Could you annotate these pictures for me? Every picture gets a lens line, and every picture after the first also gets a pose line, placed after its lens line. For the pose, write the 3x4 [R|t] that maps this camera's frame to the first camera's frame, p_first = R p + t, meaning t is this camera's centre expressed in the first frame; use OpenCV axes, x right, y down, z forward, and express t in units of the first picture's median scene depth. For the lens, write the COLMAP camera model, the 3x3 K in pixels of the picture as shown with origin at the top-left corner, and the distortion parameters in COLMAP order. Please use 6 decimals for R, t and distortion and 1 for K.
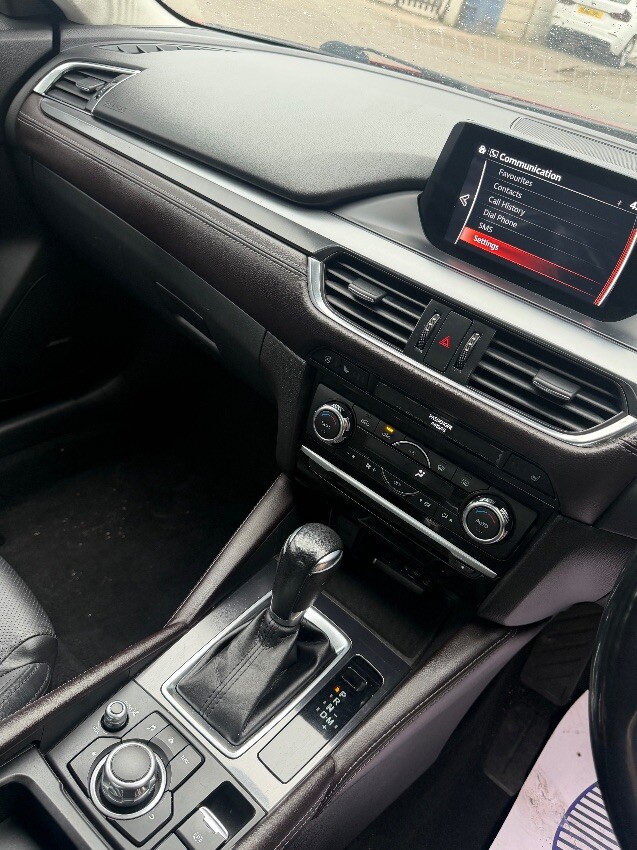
lens RADIAL K [[649.2, 0, 318.5], [0, 649.2, 425.0], [0, 0, 1]] dist [0.007573, -0.007439]
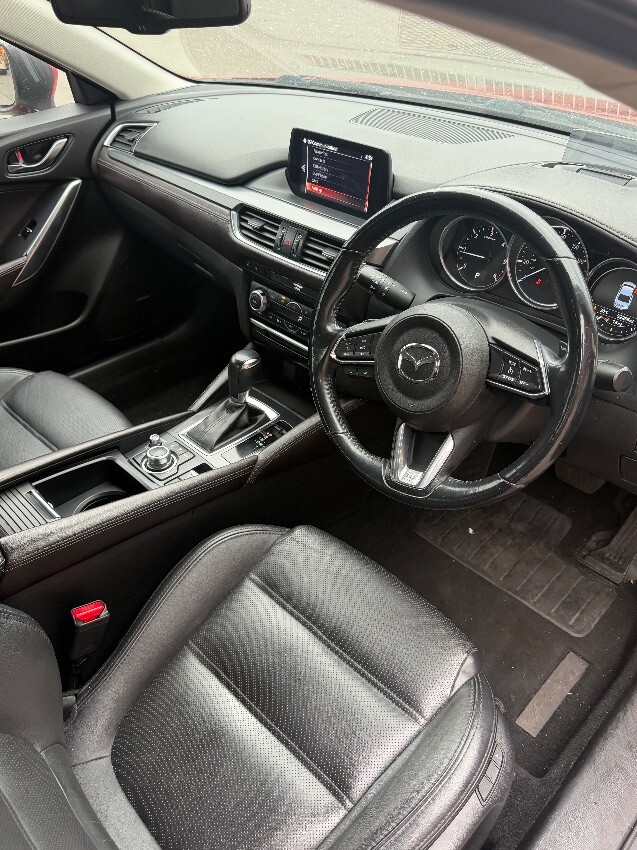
lens RADIAL K [[569.3, 0, 318.5], [0, 569.3, 425.0], [0, 0, 1]] dist [-0.001734, -0.003129]
pose [[0.981839, -0.083730, -0.170240, 0.475576], [0.092108, 0.994867, 0.041909, 0.326326], [0.165857, -0.056829, 0.984511, -0.657297]]
